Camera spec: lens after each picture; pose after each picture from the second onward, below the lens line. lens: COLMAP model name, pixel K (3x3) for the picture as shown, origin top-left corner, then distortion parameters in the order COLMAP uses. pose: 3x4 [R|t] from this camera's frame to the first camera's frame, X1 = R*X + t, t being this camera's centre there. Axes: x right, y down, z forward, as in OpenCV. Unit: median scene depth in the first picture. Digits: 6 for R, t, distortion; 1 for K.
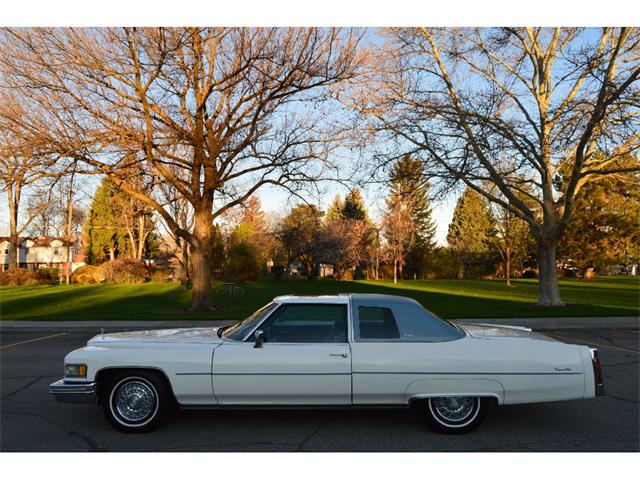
lens RADIAL K [[501.4, 0, 318.7], [0, 501.4, 238.7], [0, 0, 1]] dist [-0.012161, 0.009920]
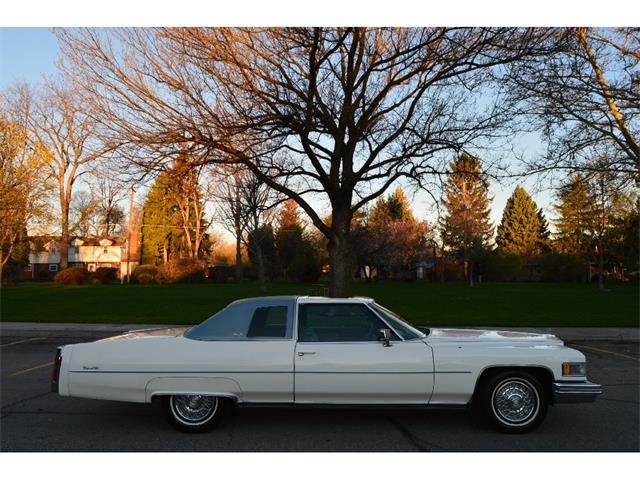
lens RADIAL K [[501.4, 0, 305.9], [0, 501.4, 252.7], [0, 0, 1]] dist [-0.012161, 0.009920]
pose [[0.999569, 0.006707, -0.028579, -0.099627], [-0.006086, 0.999745, 0.021766, 0.006036], [0.028718, -0.021583, 0.999355, 0.016671]]
